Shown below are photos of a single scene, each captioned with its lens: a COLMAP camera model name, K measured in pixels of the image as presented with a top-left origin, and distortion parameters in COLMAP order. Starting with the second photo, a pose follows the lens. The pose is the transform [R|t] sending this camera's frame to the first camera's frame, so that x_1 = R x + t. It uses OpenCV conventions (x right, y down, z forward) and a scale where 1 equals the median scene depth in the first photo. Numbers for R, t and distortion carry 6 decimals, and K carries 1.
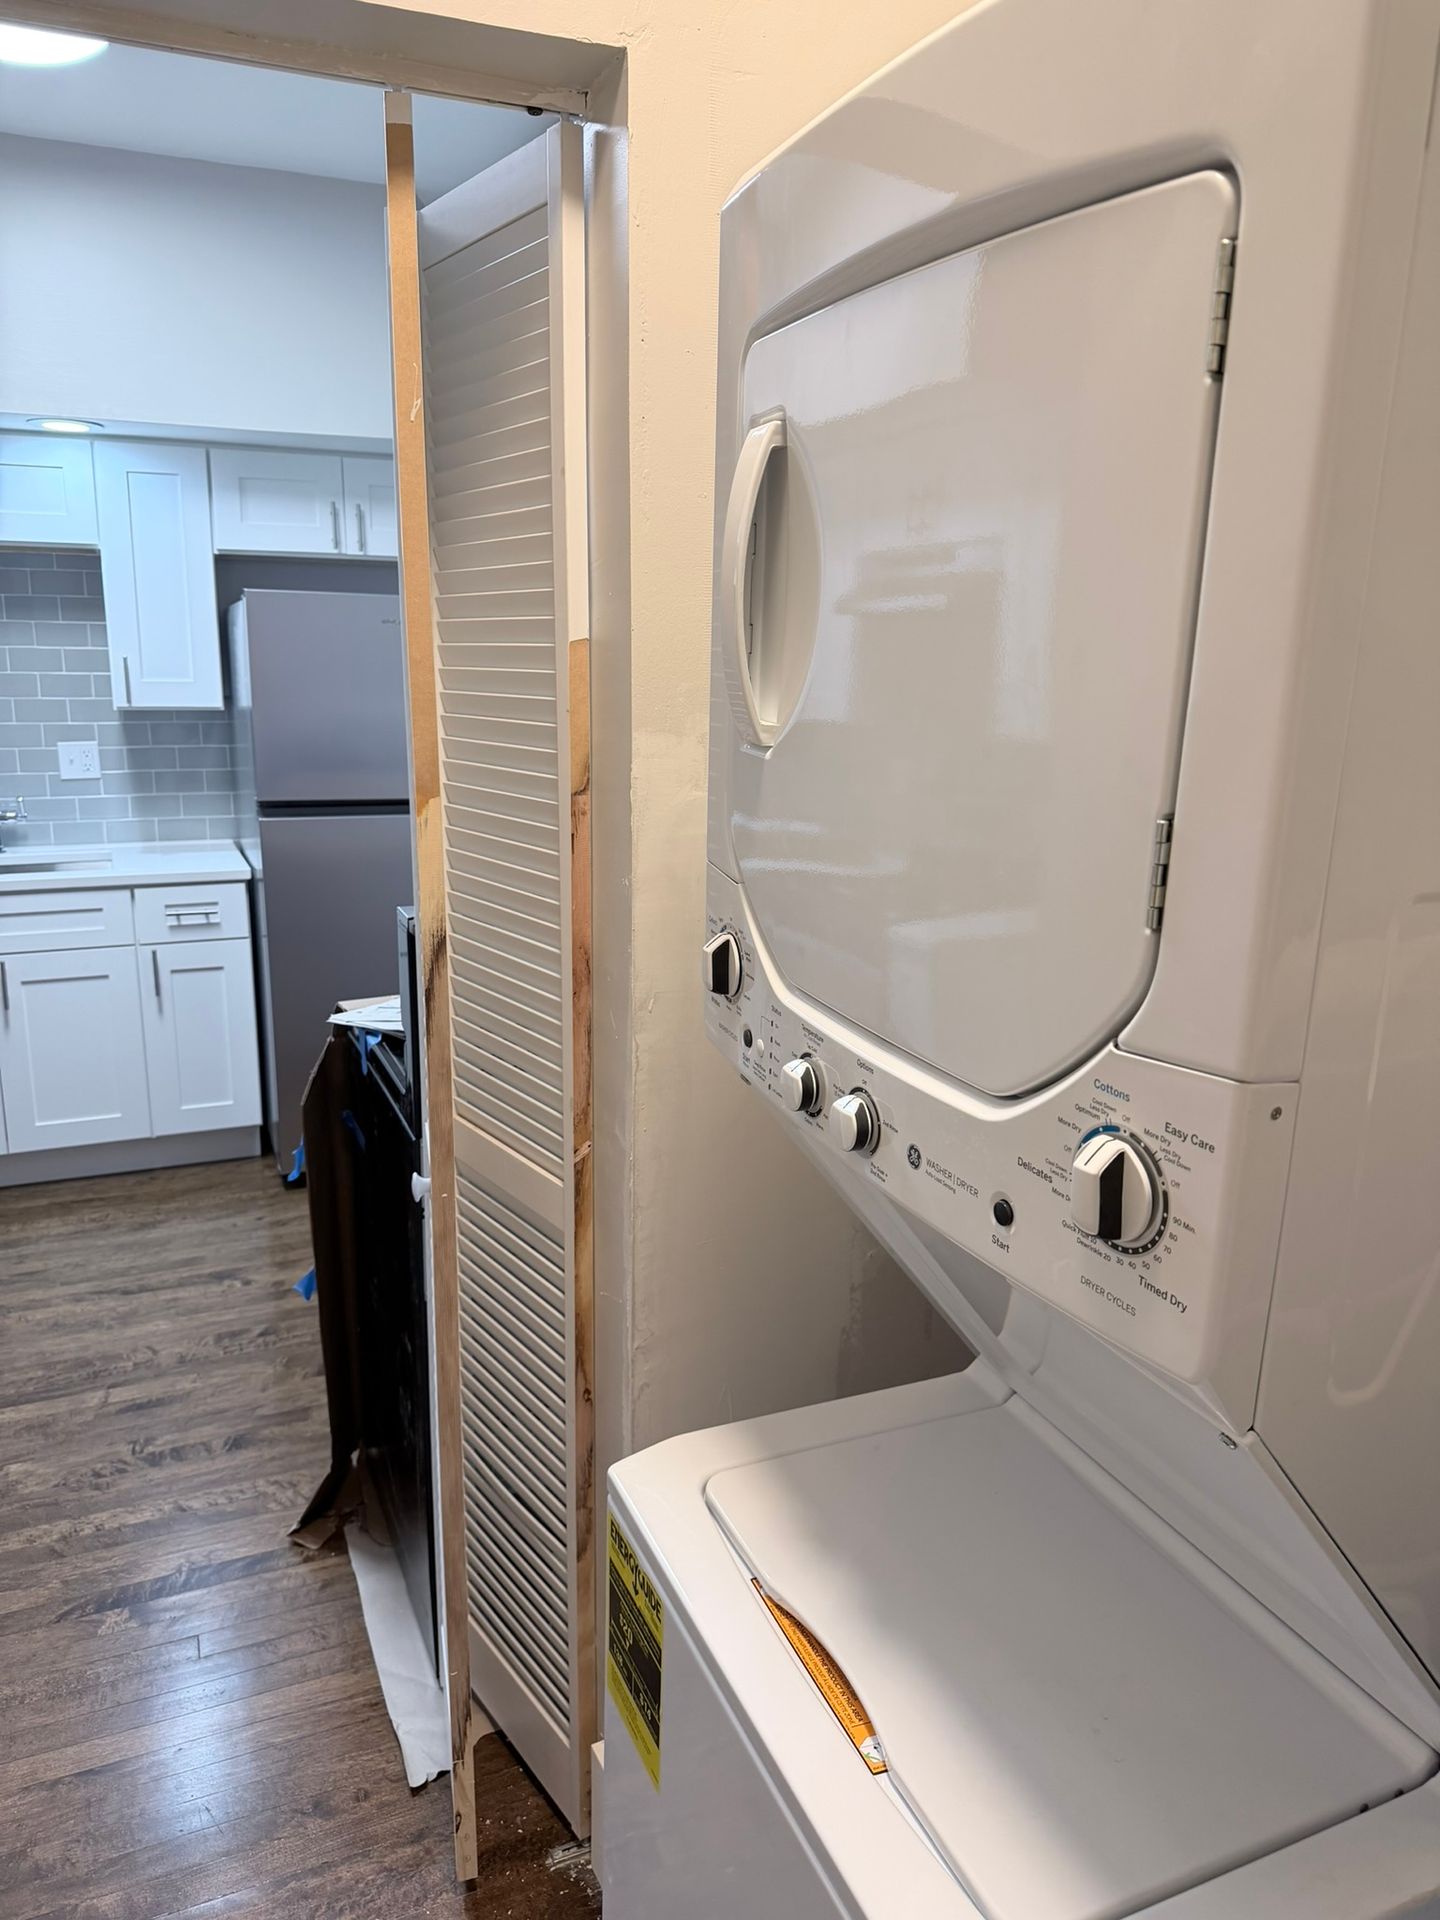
lens RADIAL K [[1360.0, 0, 723.7], [0, 1360.0, 967.5], [0, 0, 1]] dist [0.006687, -0.008710]
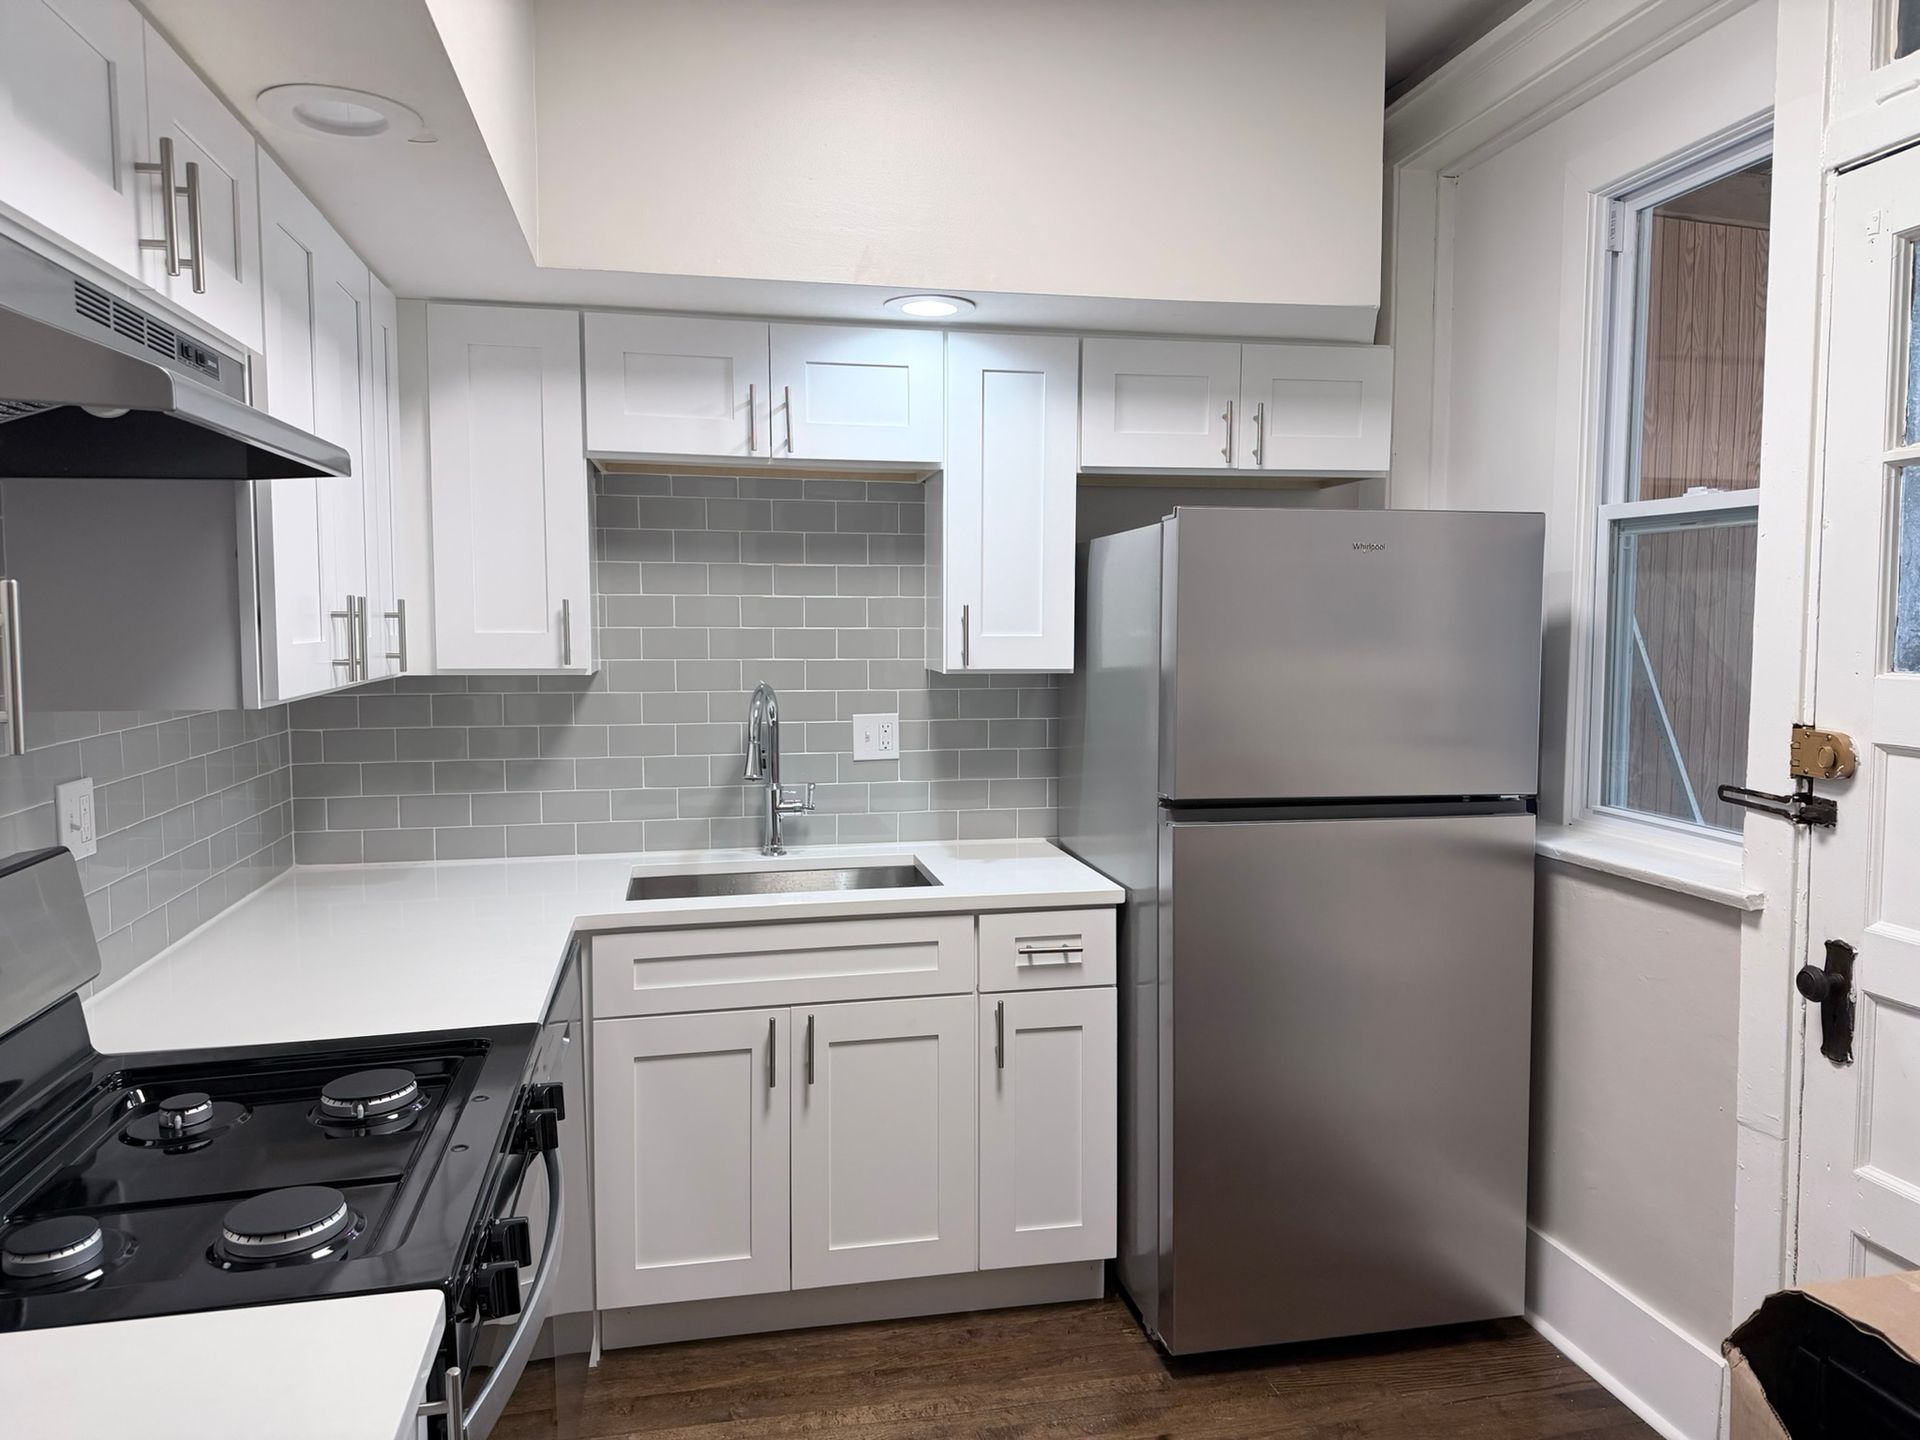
lens RADIAL K [[1349.9, 0, 955.6], [0, 1349.9, 710.9], [0, 0, 1]] dist [0.137133, -0.240335]
pose [[0.977978, 0.001502, -0.208701, -0.285817], [-0.034172, 0.987632, -0.153019, -0.052735], [0.205890, 0.156781, 0.965934, 0.272826]]
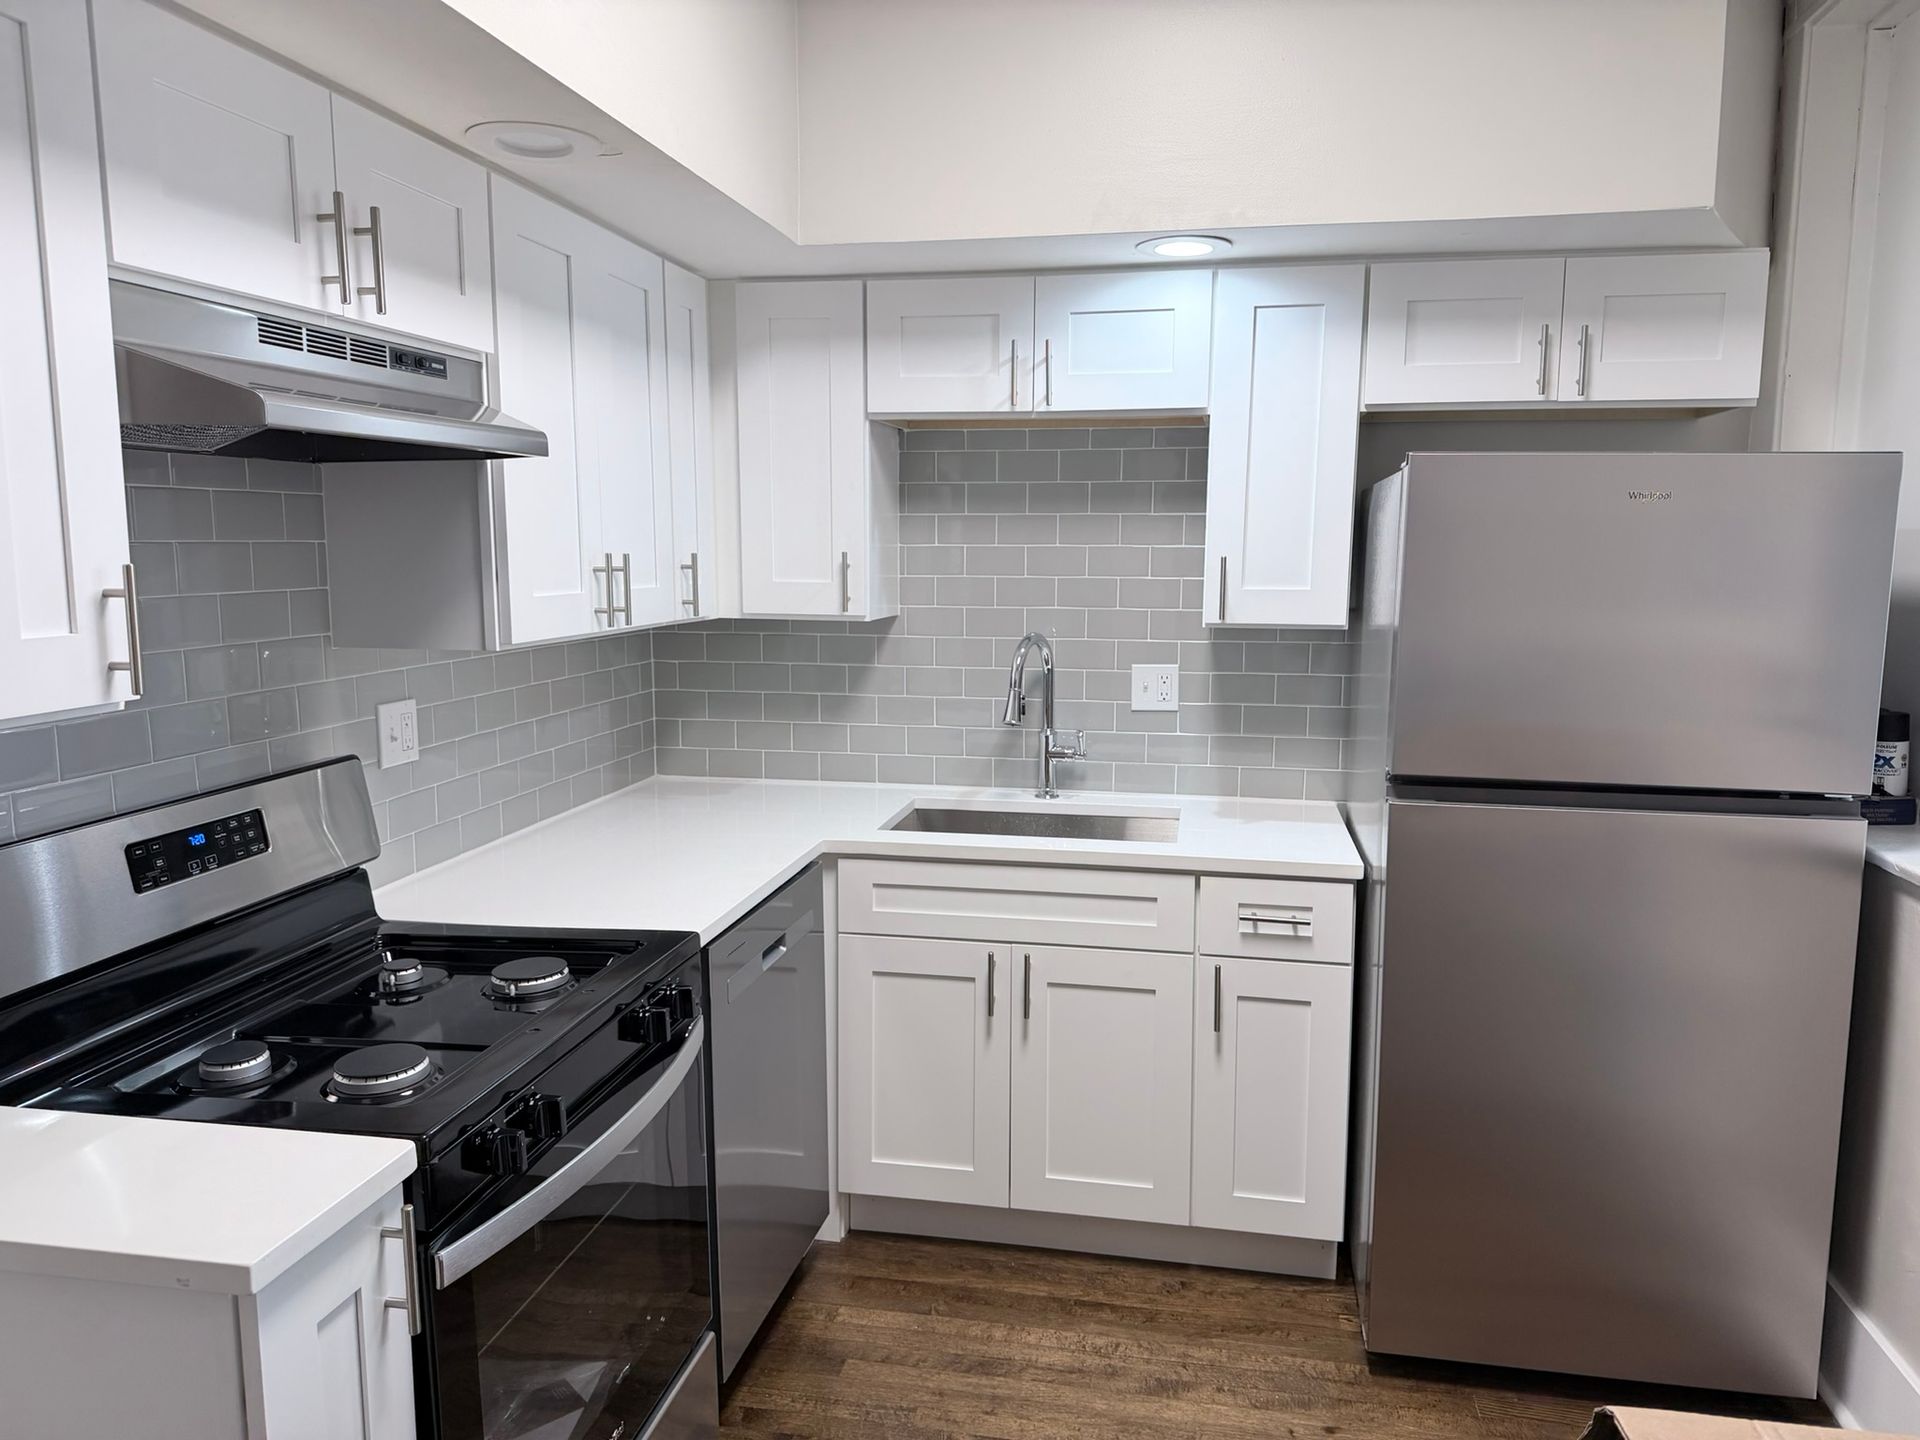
lens RADIAL K [[1349.9, 0, 955.6], [0, 1349.9, 710.9], [0, 0, 1]] dist [0.137133, -0.240335]
pose [[0.820557, 0.060585, -0.568345, -0.134219], [-0.120370, 0.990383, -0.068213, -0.077201], [0.558747, 0.124384, 0.819958, 0.322571]]
